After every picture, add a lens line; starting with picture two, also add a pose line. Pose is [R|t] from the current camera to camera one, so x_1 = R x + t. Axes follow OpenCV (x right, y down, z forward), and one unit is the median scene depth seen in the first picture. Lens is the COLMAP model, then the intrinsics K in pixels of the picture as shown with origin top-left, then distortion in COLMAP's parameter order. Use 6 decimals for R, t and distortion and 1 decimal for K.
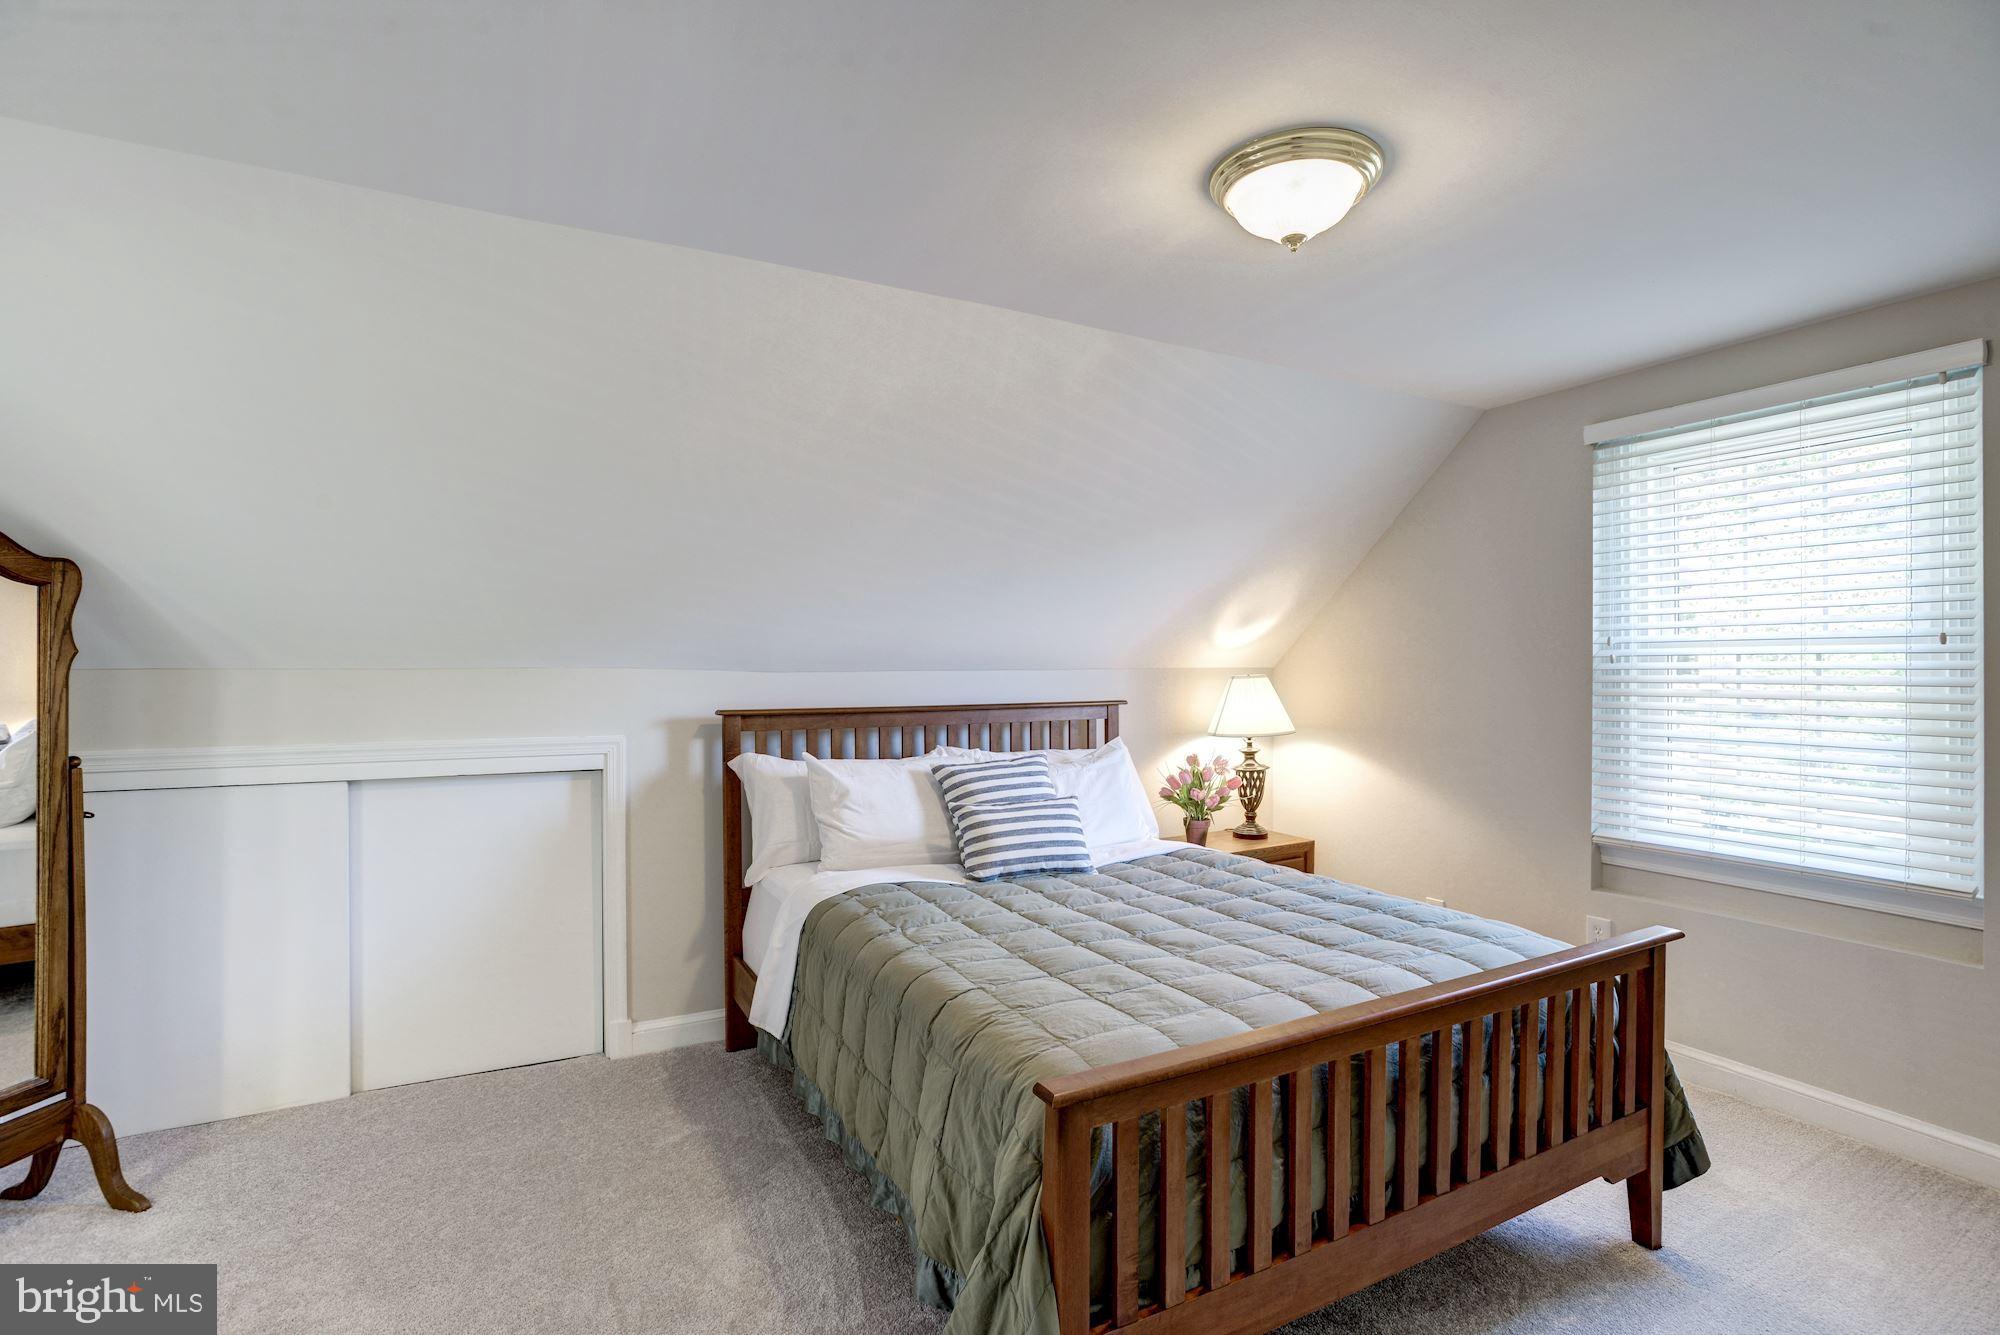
lens RADIAL K [[966.2, 0, 982.8], [0, 966.2, 674.1], [0, 0, 1]] dist [-0.034723, 0.017934]
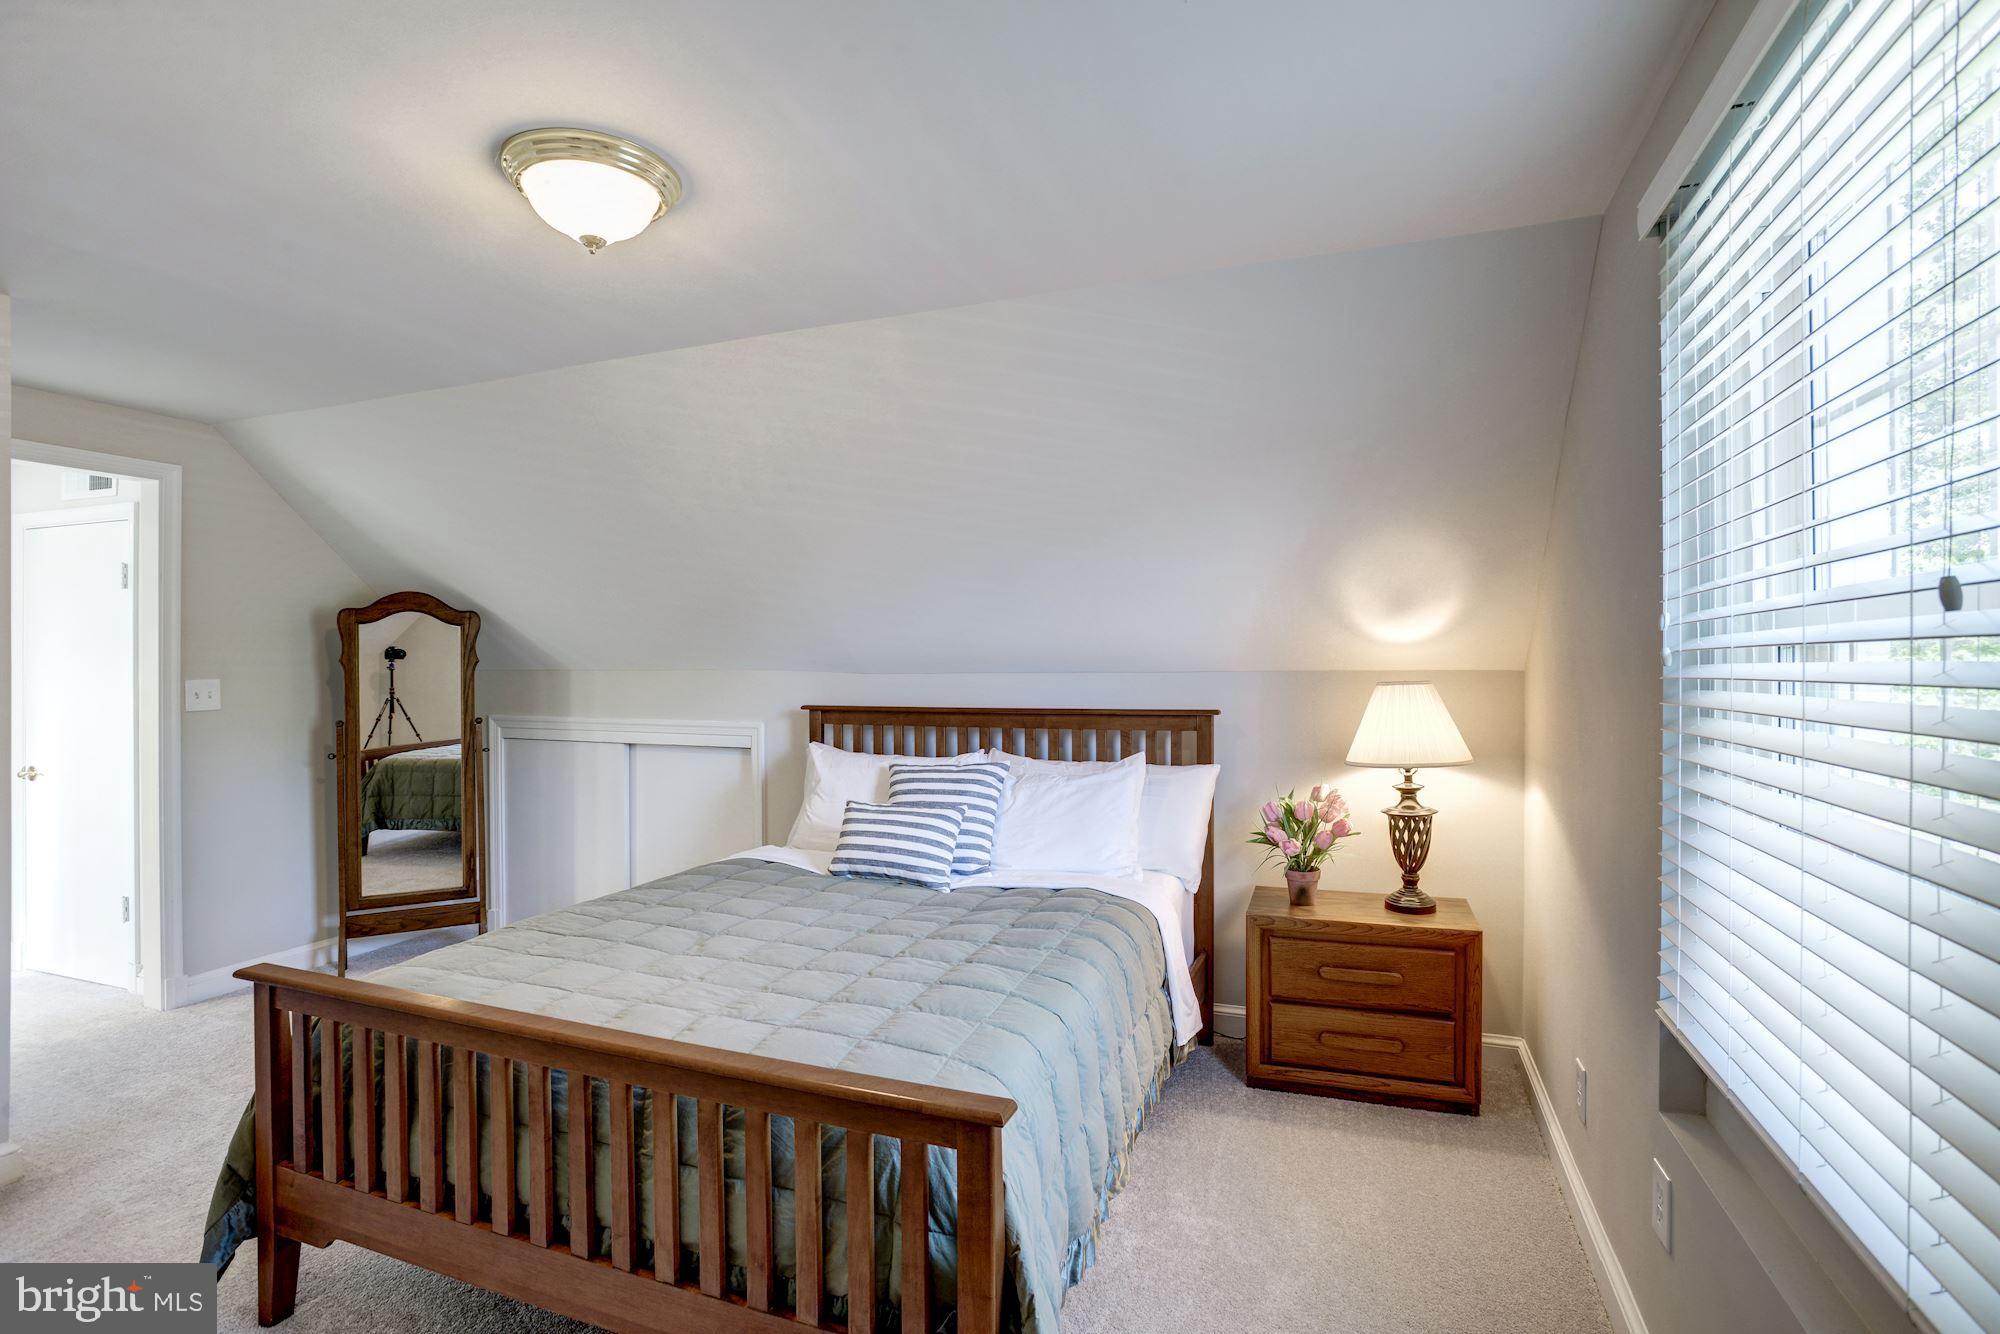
lens RADIAL K [[966.2, 0, 982.1], [0, 966.2, 669.6], [0, 0, 1]] dist [-0.034723, 0.017934]
pose [[0.641268, 0.002411, -0.767313, 0.739699], [-0.003417, 0.999994, 0.000286, -0.007277], [0.767309, 0.002439, 0.641273, 0.369841]]
